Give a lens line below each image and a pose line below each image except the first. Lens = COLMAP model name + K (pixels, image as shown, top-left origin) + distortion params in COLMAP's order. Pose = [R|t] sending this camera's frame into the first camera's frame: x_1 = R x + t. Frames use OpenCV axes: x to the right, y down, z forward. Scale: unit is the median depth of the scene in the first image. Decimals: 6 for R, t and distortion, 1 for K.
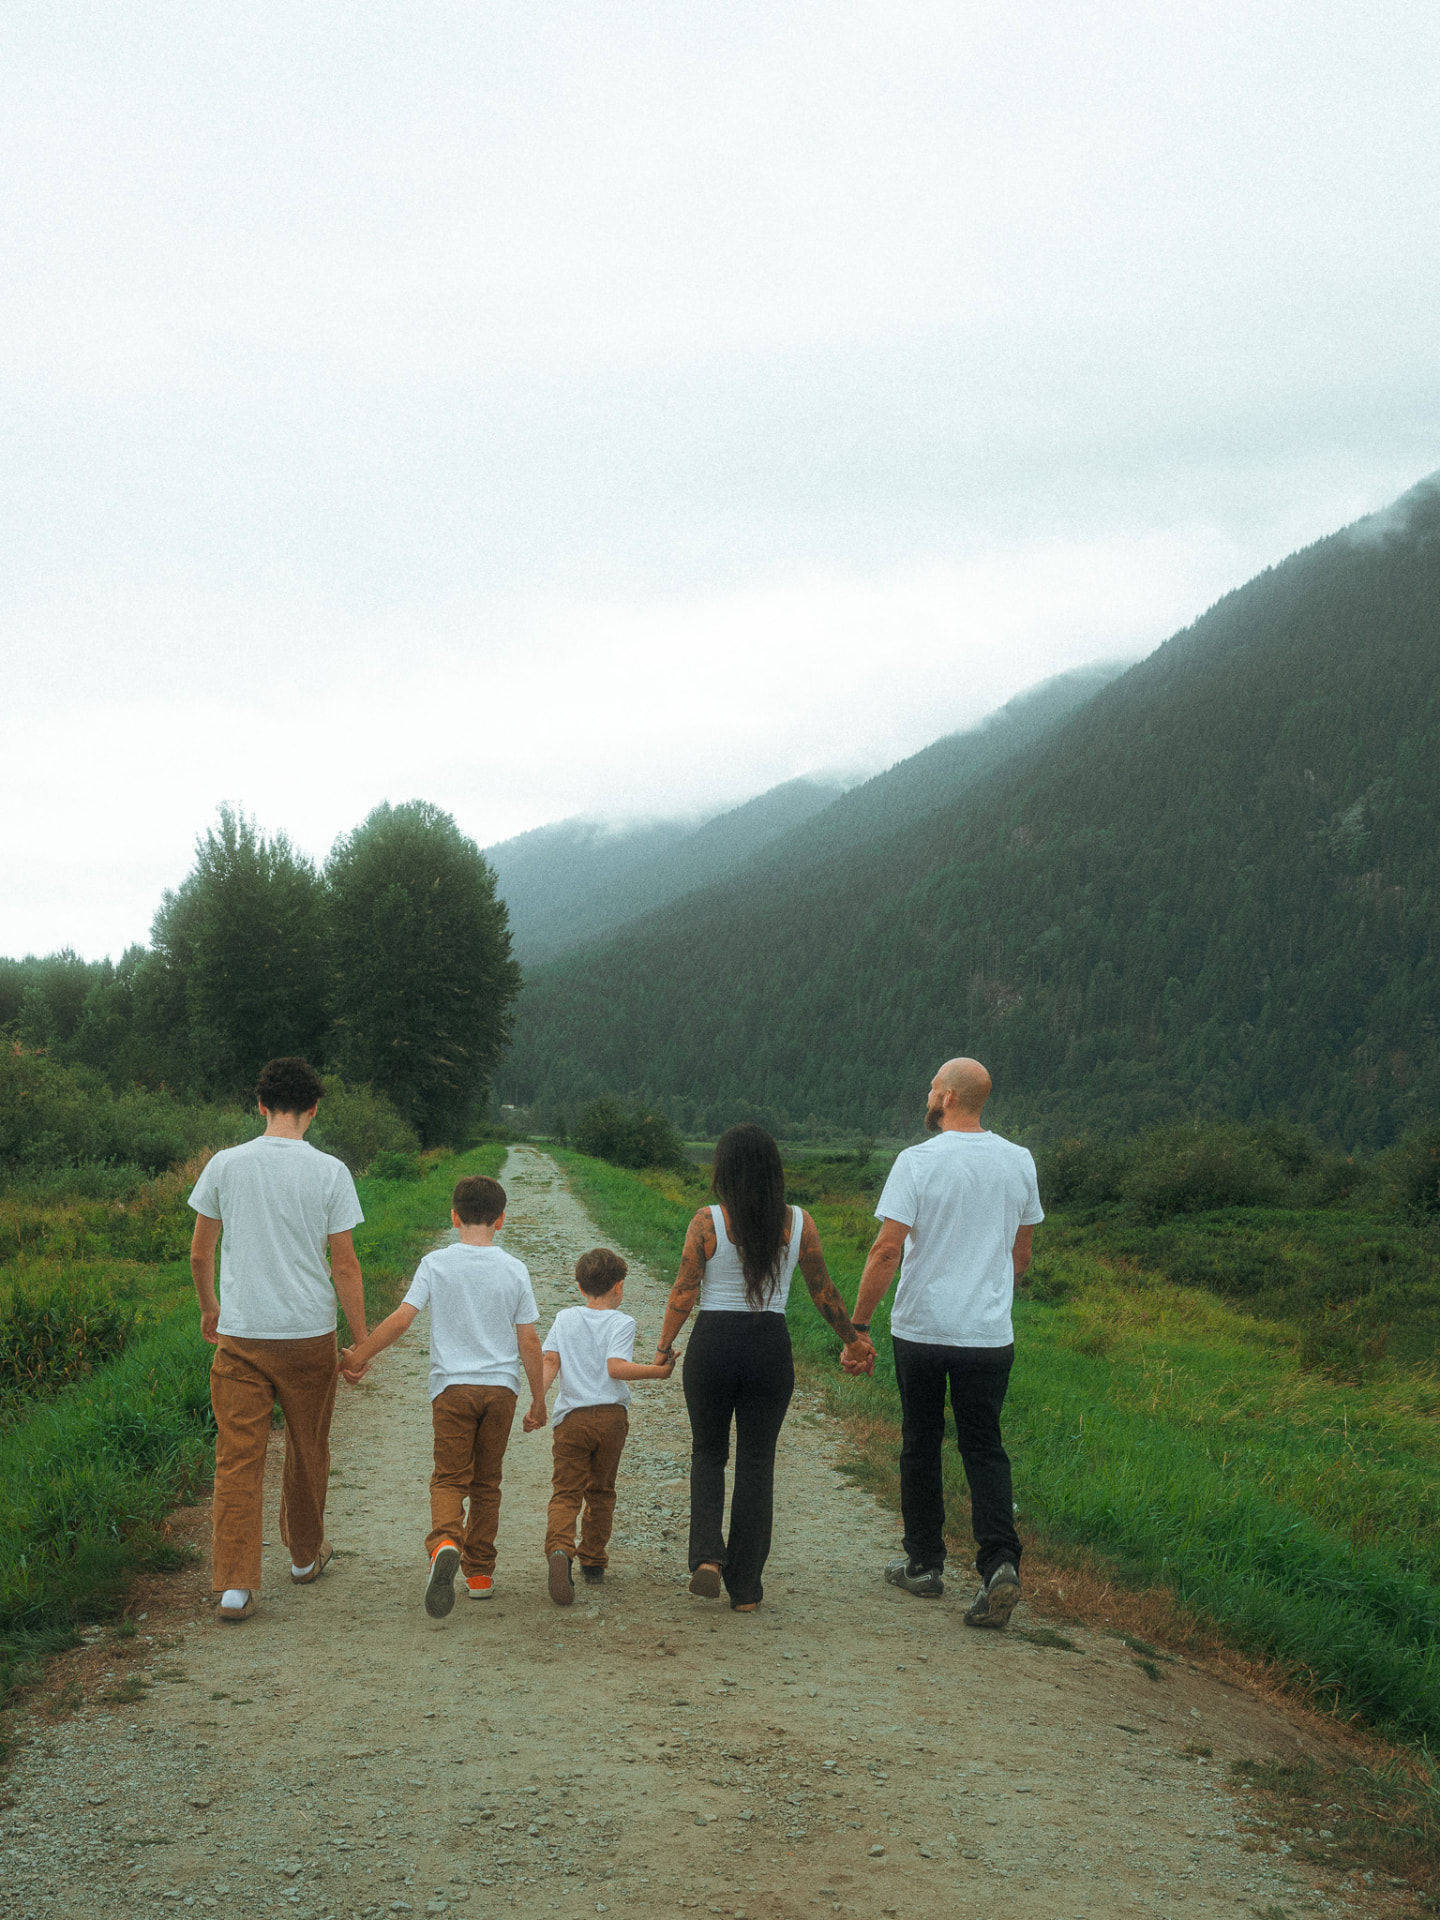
lens RADIAL K [[3092.4, 0, 582.6], [0, 3092.4, 1289.1], [0, 0, 1]] dist [-0.000751, 0.040266]
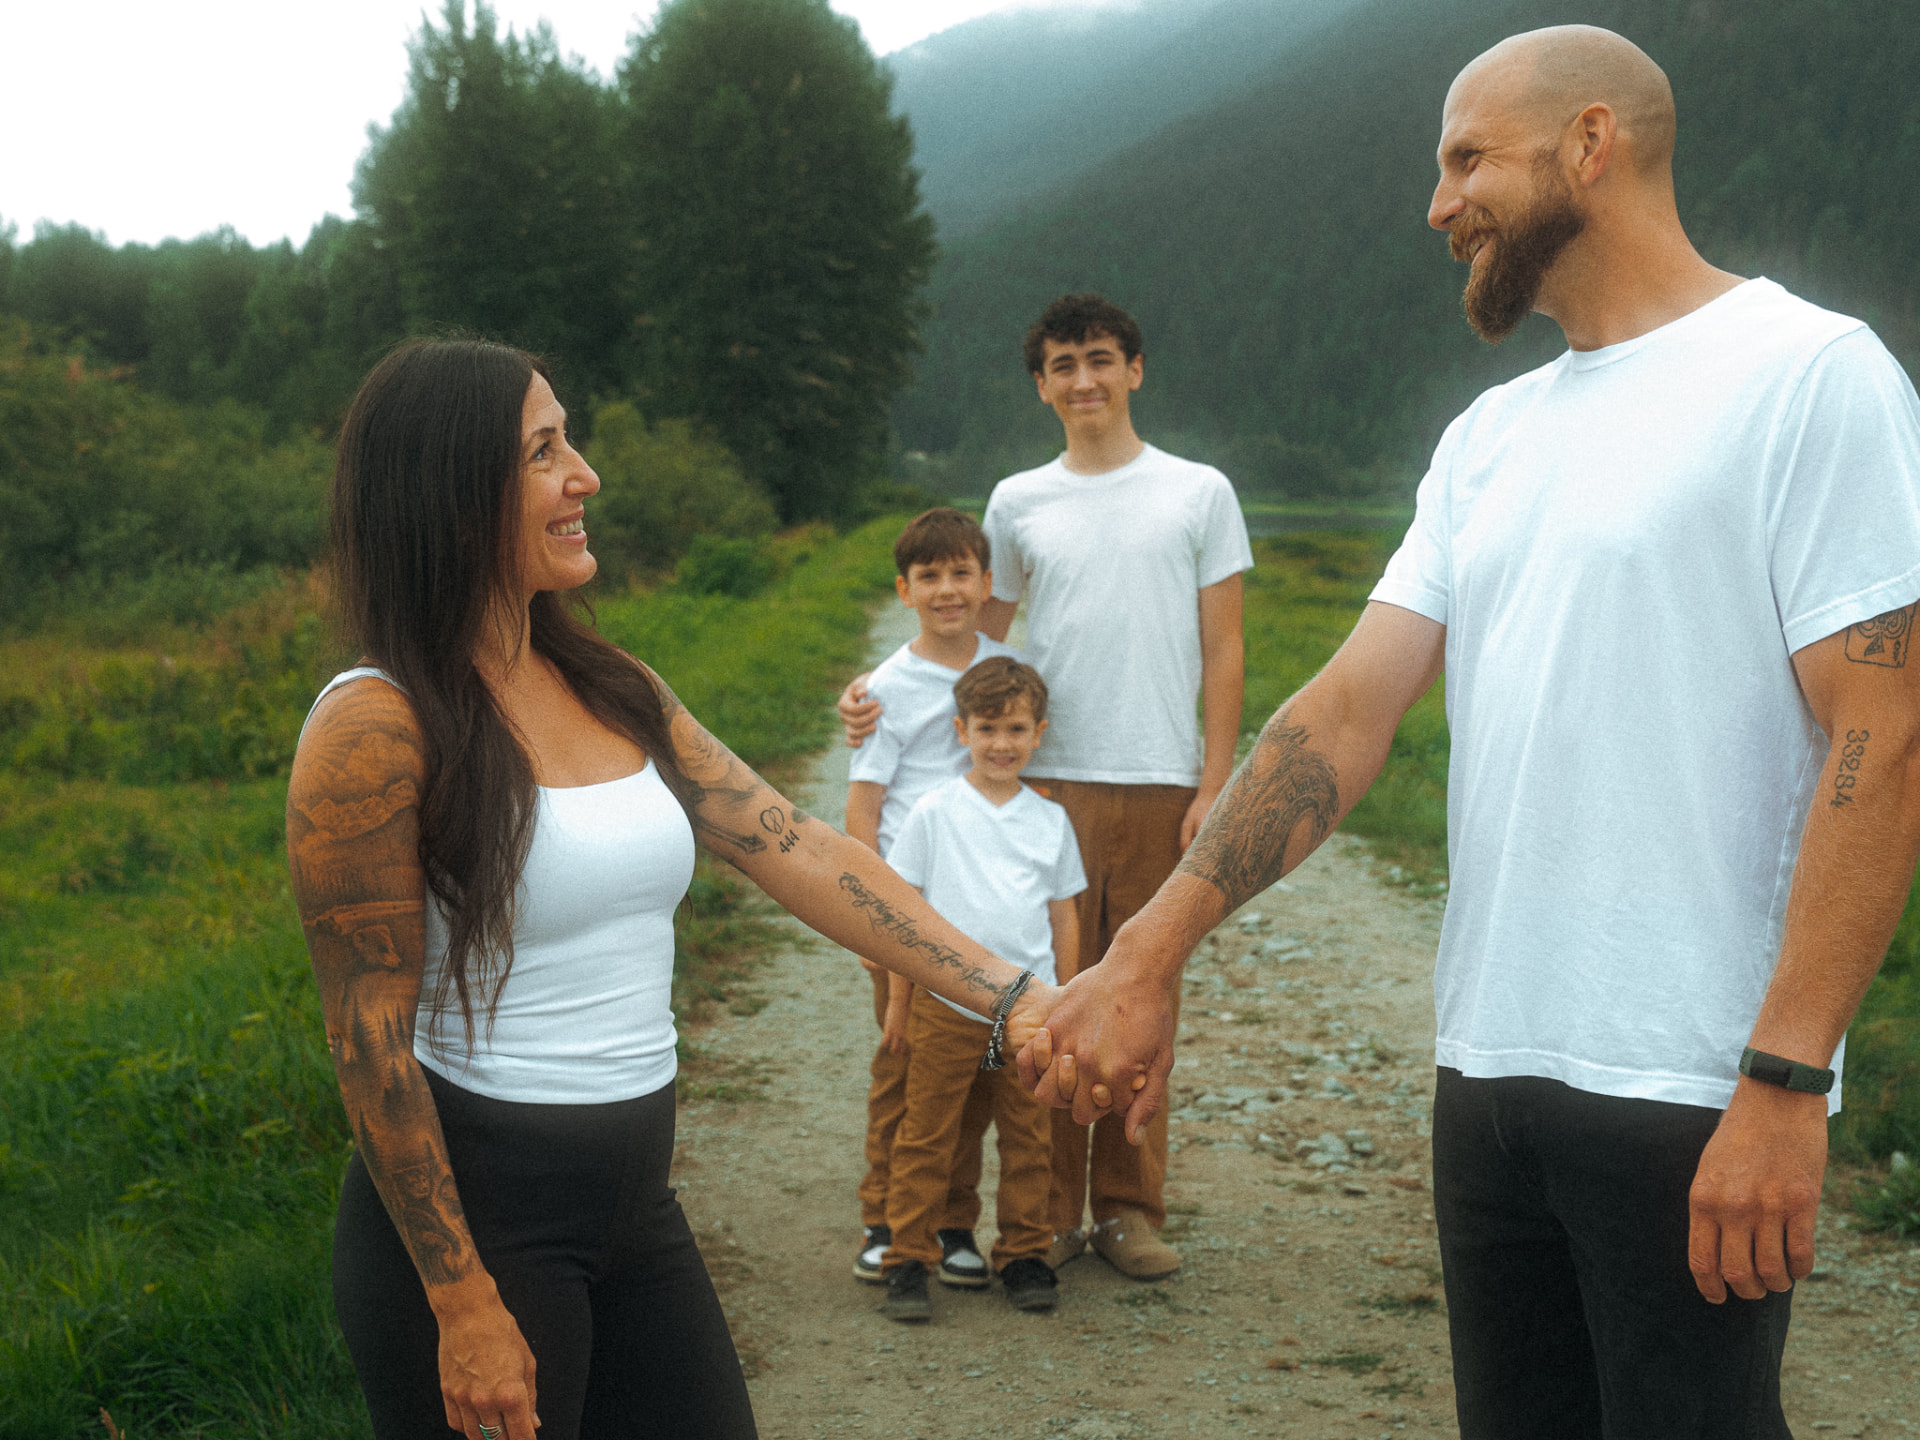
lens RADIAL K [[3142.0, 0, 926.4], [0, 3142.0, 953.3], [0, 0, 1]] dist [0.003978, 0.003804]
pose [[0.999646, -0.020869, -0.016528, -0.014617], [0.022334, 0.995312, 0.094097, -0.018485], [0.014487, -0.094433, 0.995426, 0.362909]]
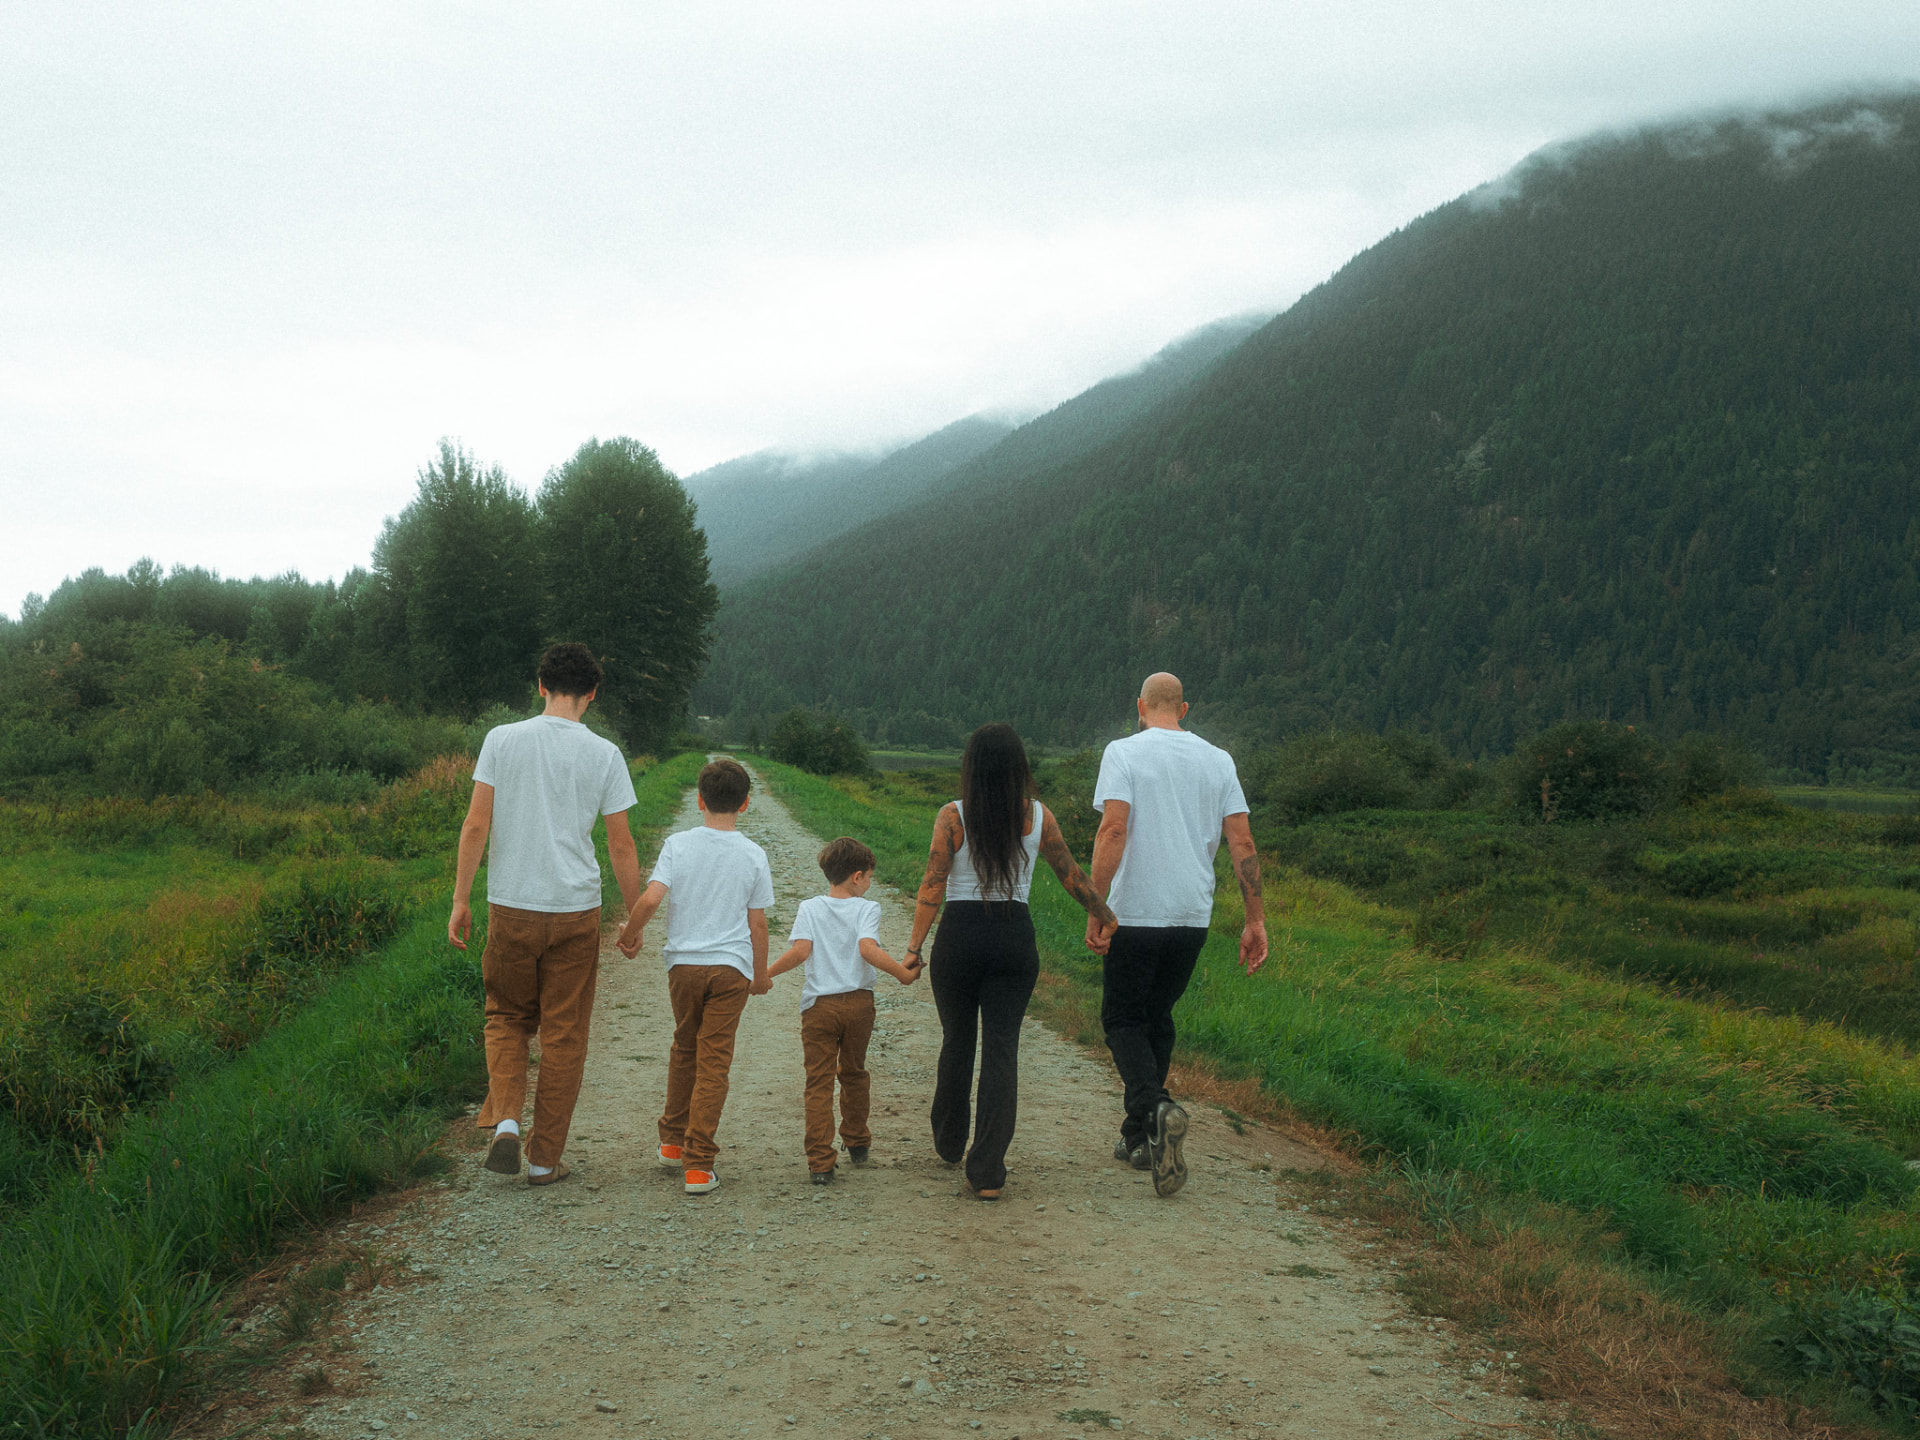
lens RADIAL K [[3092.4, 0, 962.9], [0, 3092.4, 719.2], [0, 0, 1]] dist [-0.000751, 0.040266]
pose [[0.997741, -0.000374, 0.067179, -0.007292], [0.004250, 0.998332, -0.057576, 0.004197], [-0.067045, 0.057731, 0.996078, -0.085403]]
